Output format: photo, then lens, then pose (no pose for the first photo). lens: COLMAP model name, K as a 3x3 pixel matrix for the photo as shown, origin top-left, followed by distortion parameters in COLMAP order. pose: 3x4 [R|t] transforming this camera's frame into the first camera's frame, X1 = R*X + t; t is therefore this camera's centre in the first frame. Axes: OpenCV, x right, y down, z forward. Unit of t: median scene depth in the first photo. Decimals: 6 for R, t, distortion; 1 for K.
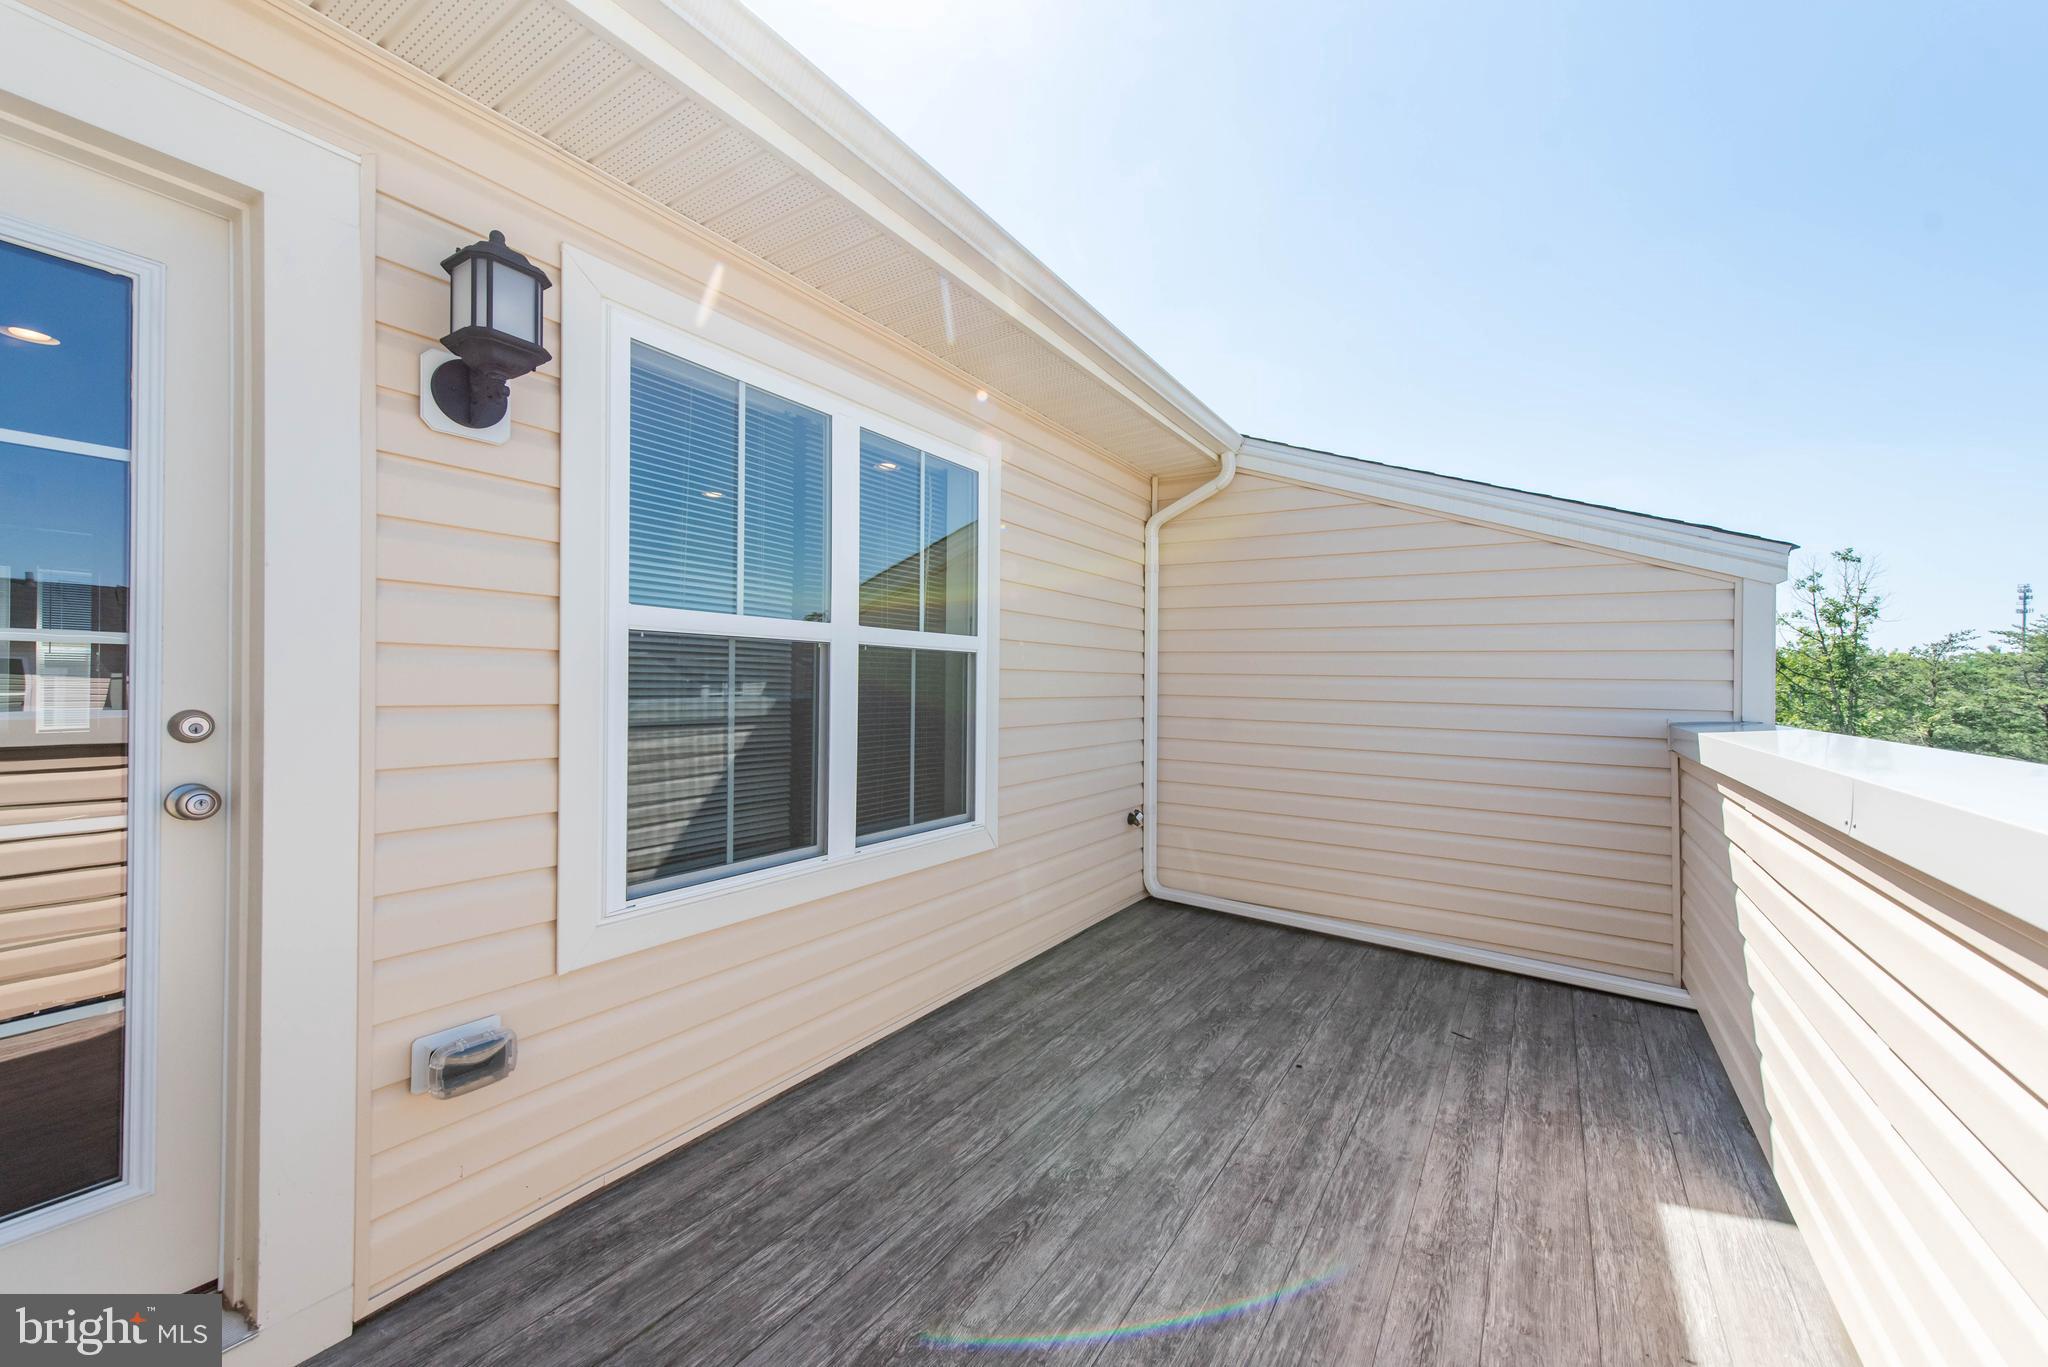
lens RADIAL K [[802.5, 0, 1024.6], [0, 802.5, 681.8], [0, 0, 1]] dist [0.013777, -0.000825]
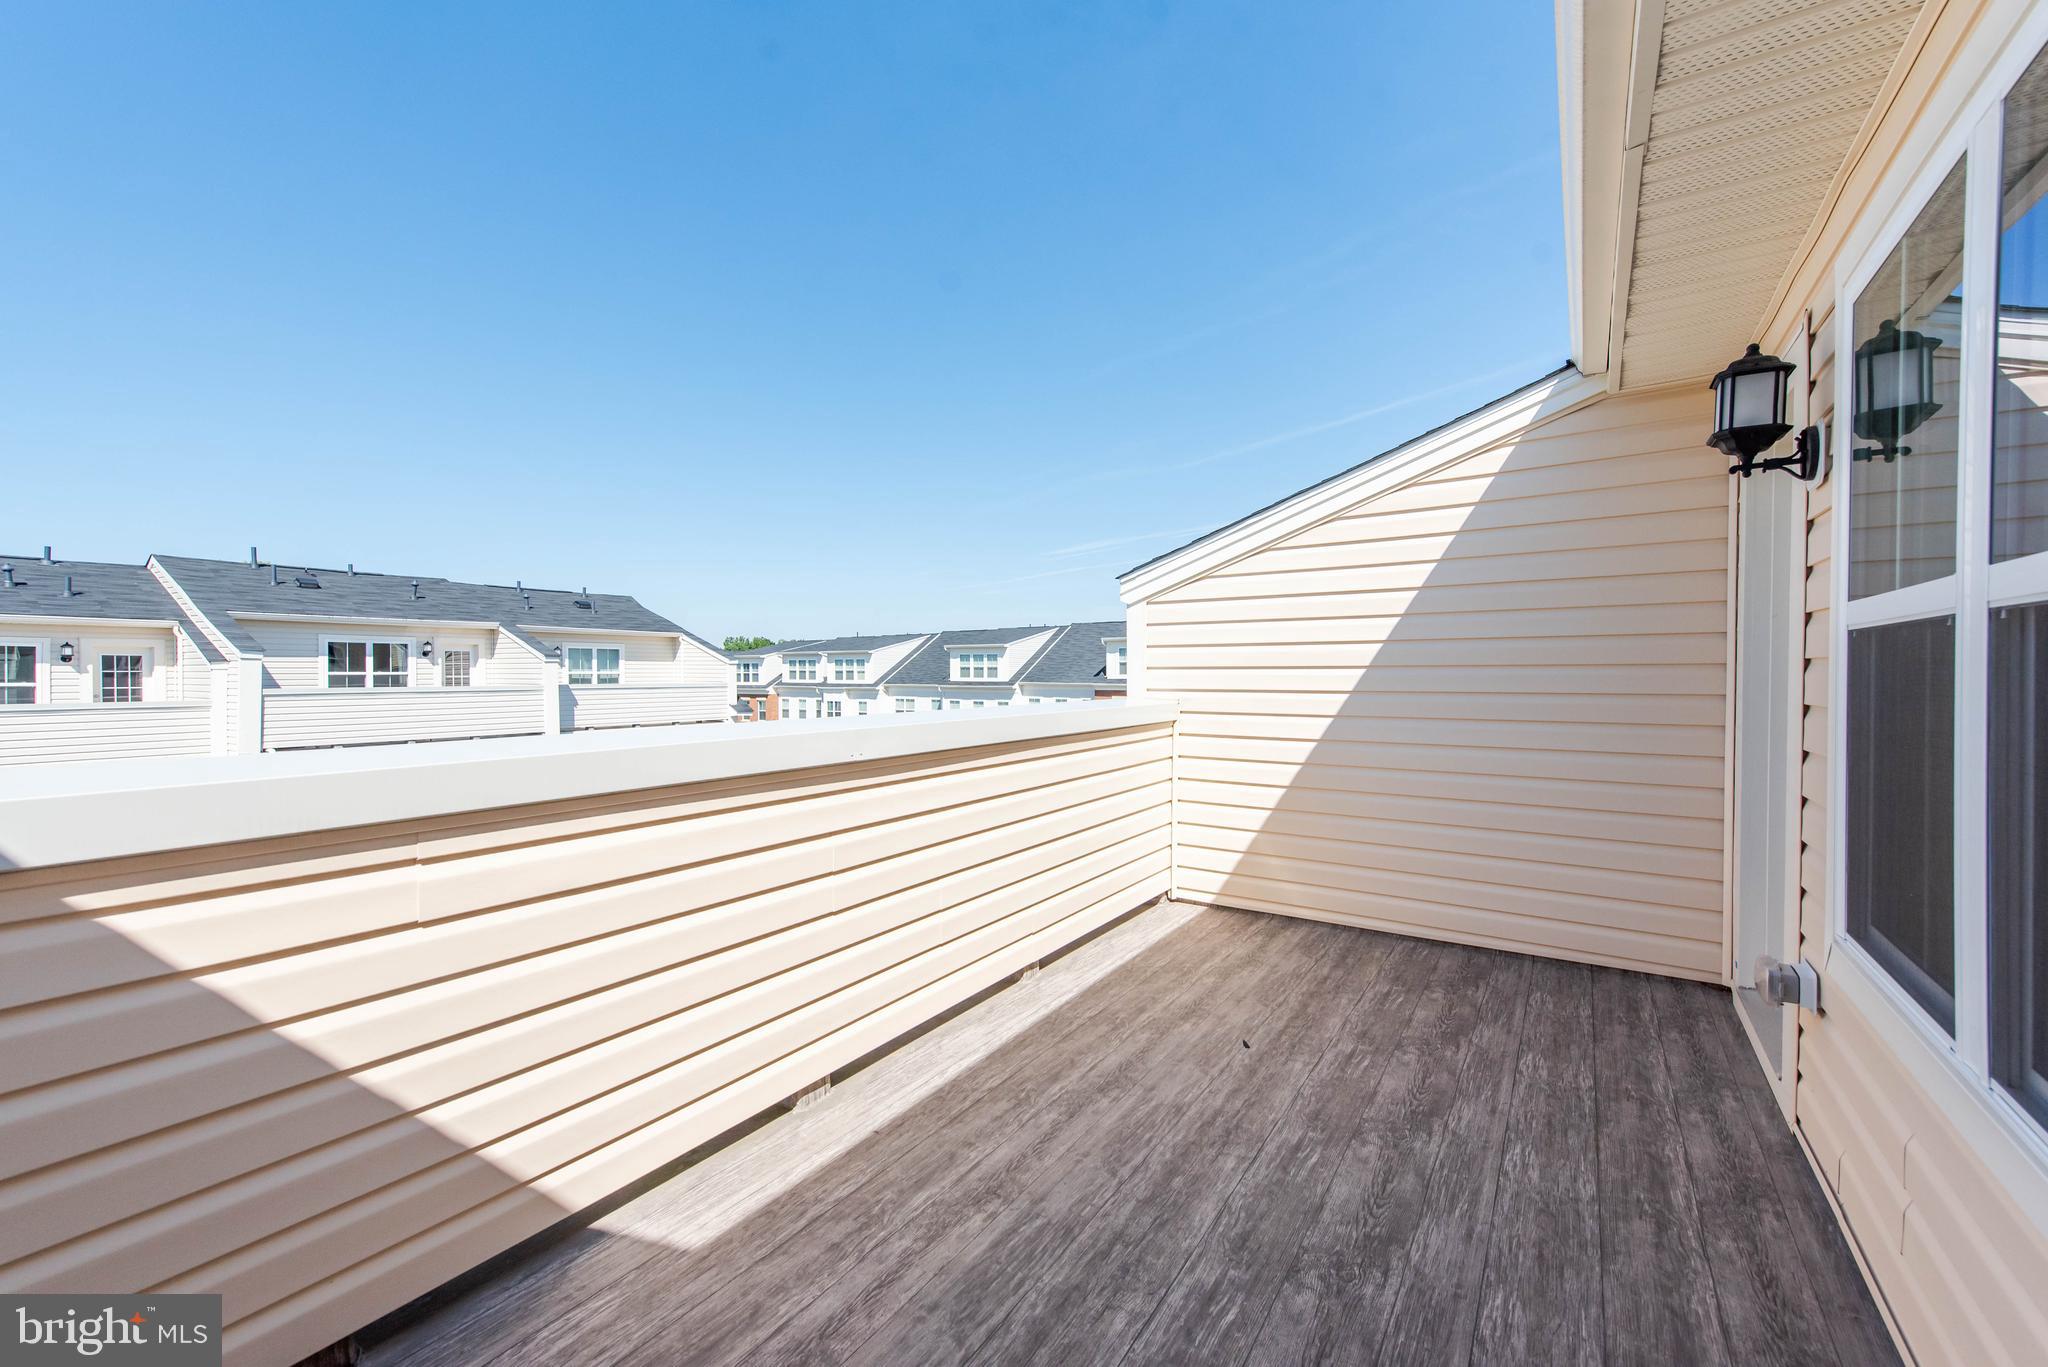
lens RADIAL K [[802.5, 0, 1024.2], [0, 802.5, 677.3], [0, 0, 1]] dist [0.013777, -0.000825]
pose [[-0.999557, -0.010131, 0.027984, 0.404883], [-0.009911, 0.999919, 0.007998, -0.012206], [-0.028063, 0.007717, -0.999576, 1.949065]]
